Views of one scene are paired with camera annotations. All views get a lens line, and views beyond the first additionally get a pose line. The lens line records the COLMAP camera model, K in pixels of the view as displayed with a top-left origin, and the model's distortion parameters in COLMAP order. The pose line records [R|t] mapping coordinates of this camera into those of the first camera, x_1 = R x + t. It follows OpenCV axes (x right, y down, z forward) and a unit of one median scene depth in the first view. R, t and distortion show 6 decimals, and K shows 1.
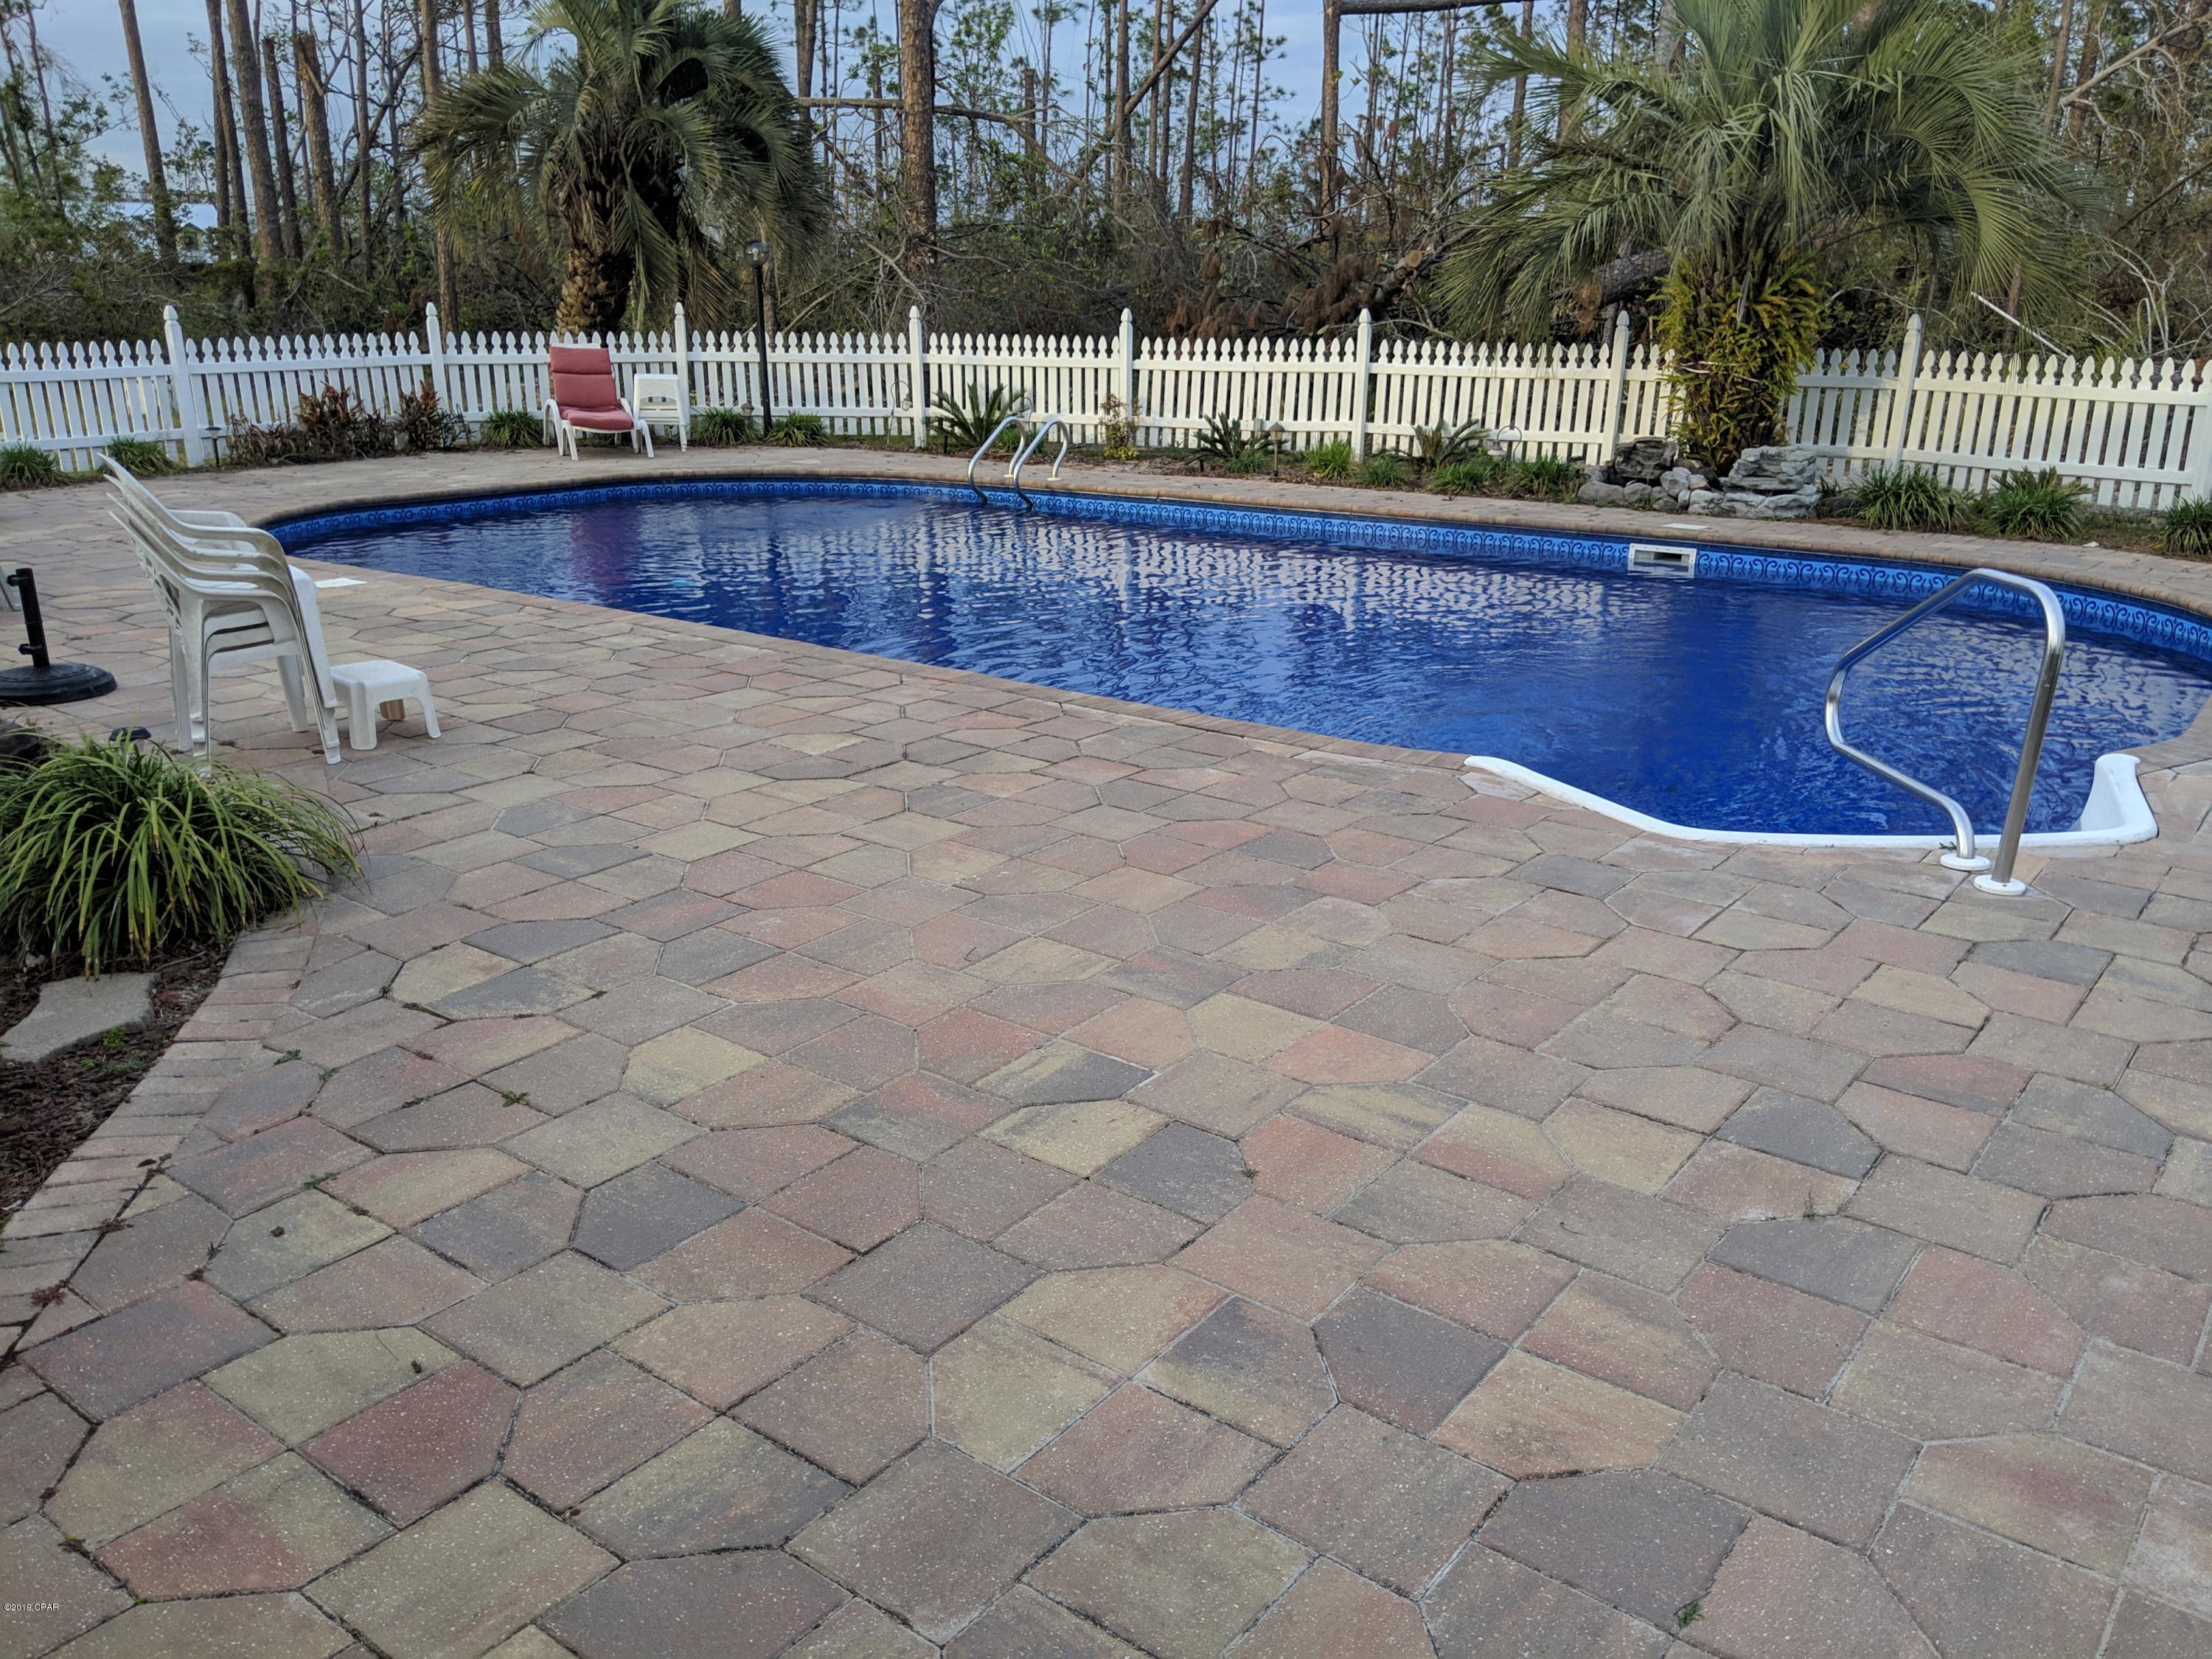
lens RADIAL K [[1751.8, 0, 1127.6], [0, 1751.8, 857.1], [0, 0, 1]] dist [0.002799, -0.010381]
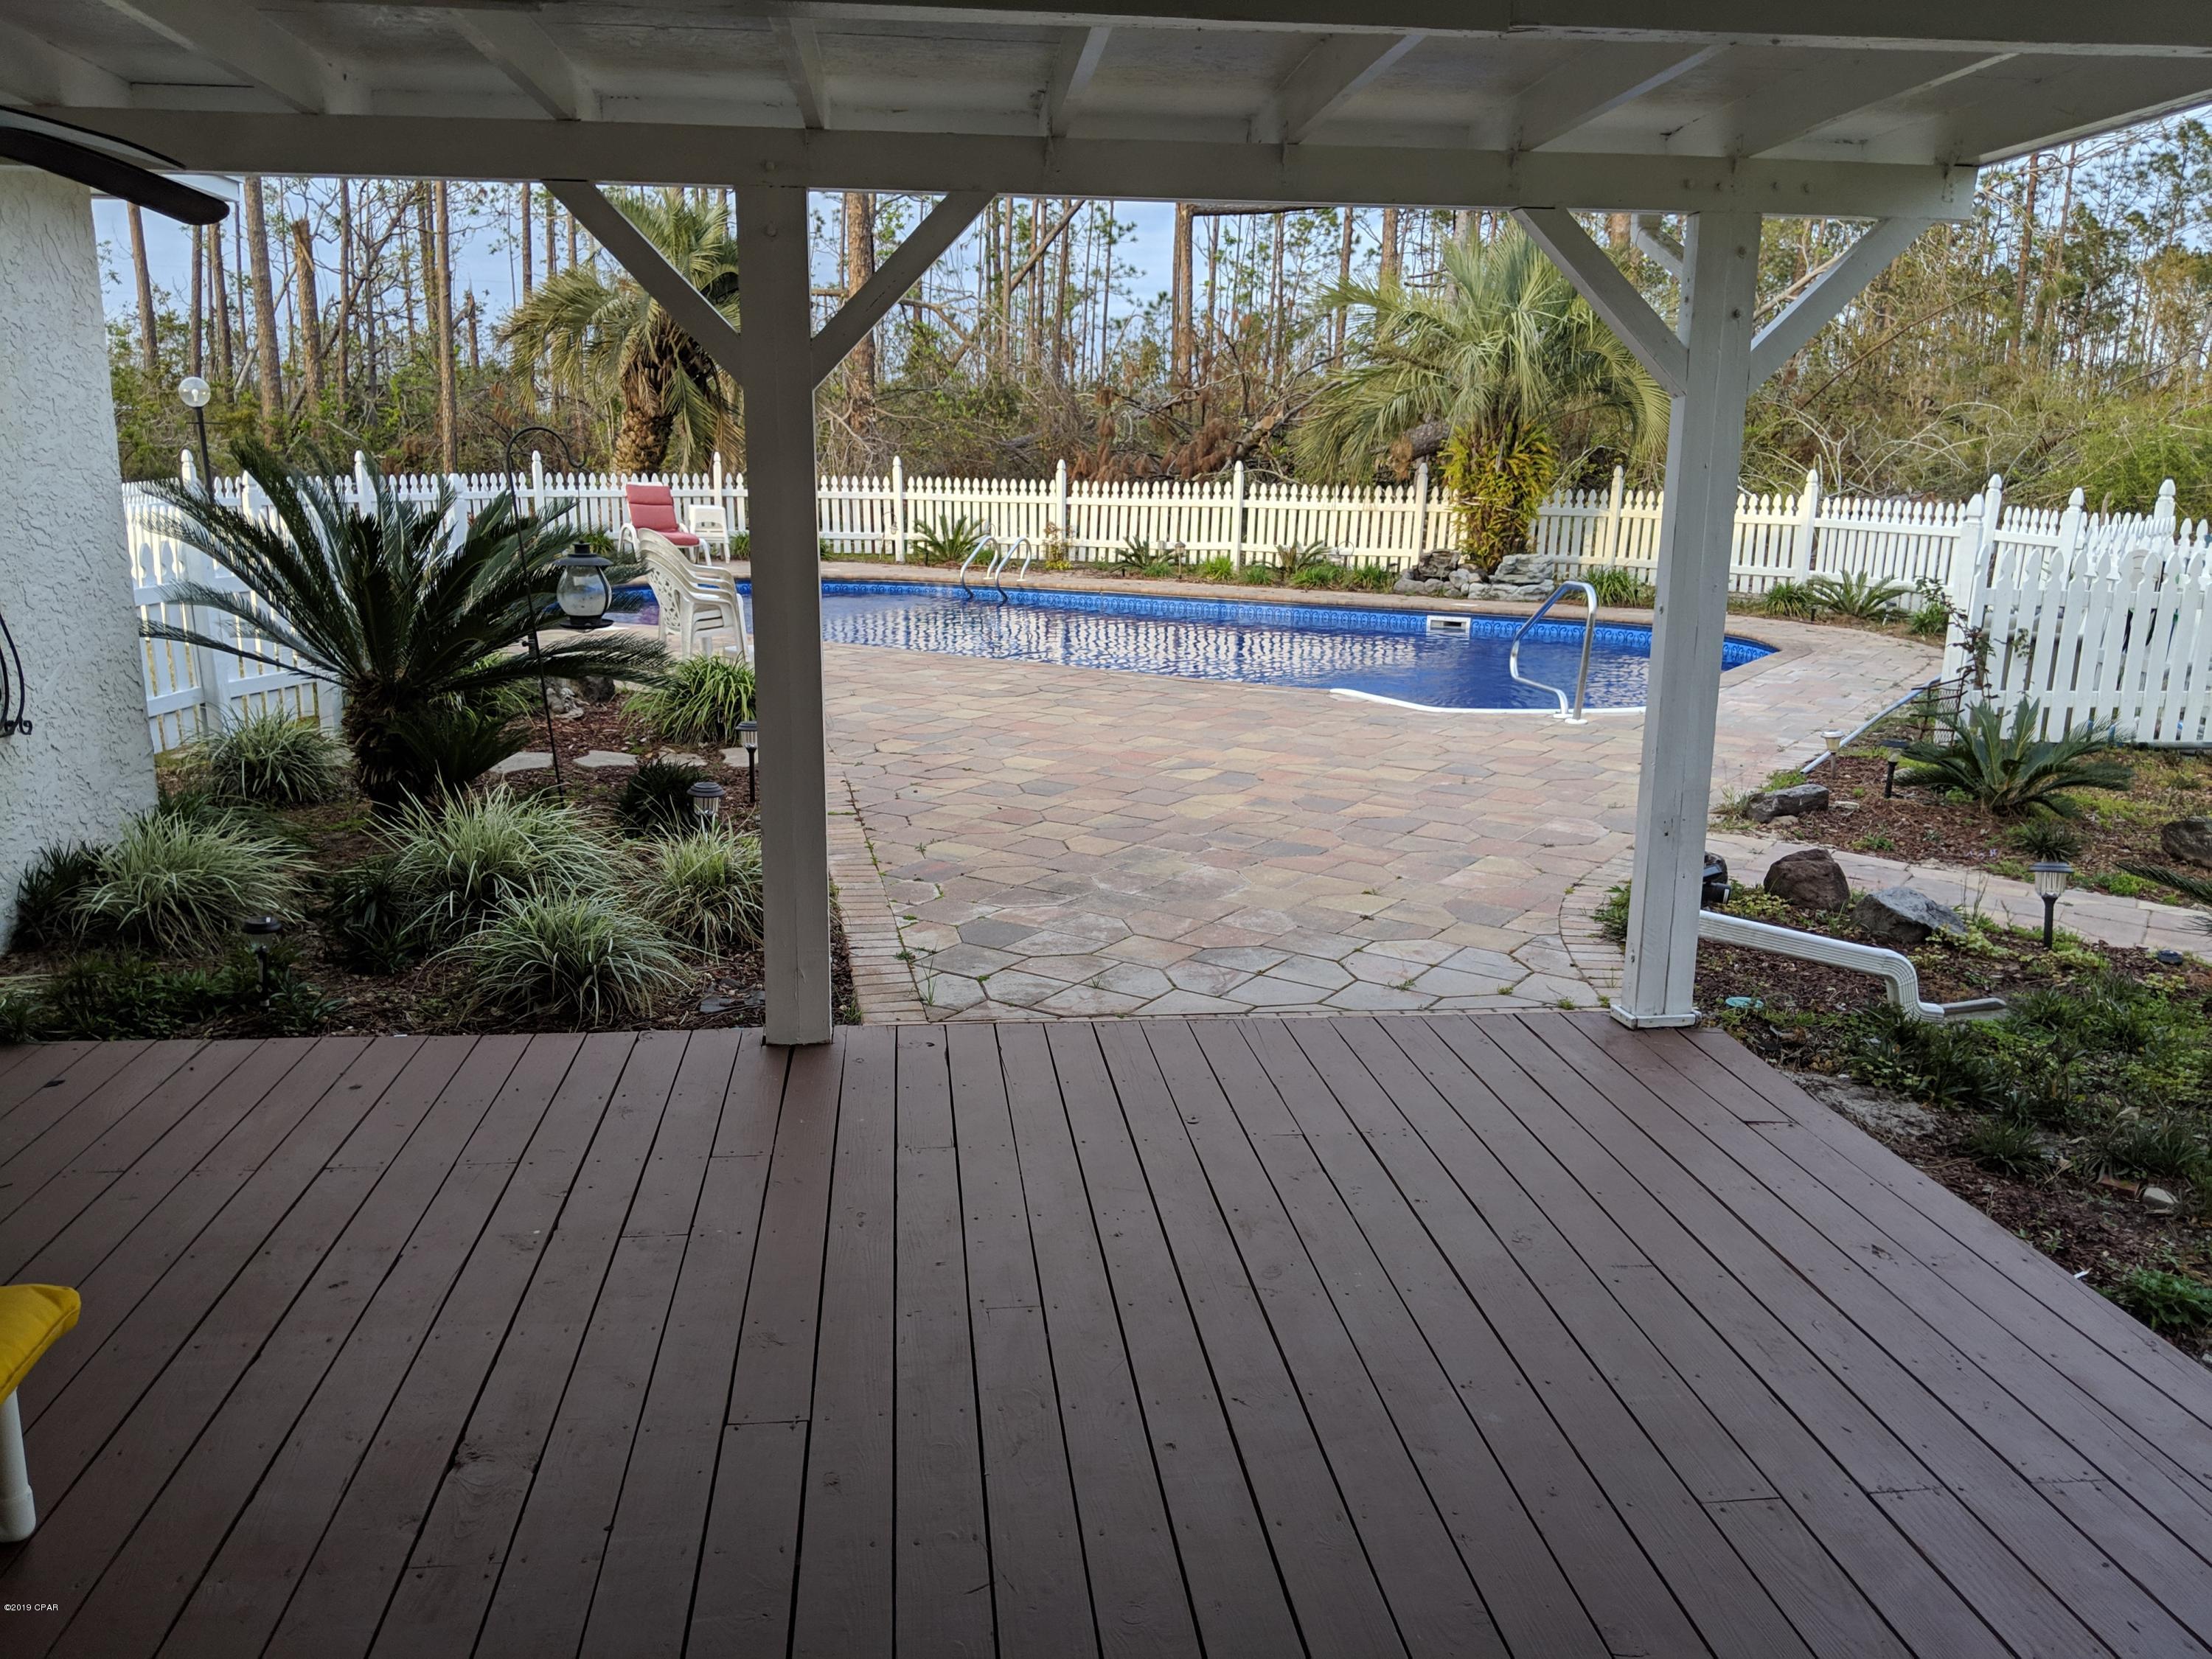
lens RADIAL K [[1737.4, 0, 1103.1], [0, 1737.4, 844.9], [0, 0, 1]] dist [0.062056, -0.129442]
pose [[0.997234, -0.009961, 0.073654, -0.075121], [0.016204, 0.996280, -0.084643, 0.101989], [-0.072537, 0.085603, 0.993685, -0.327648]]
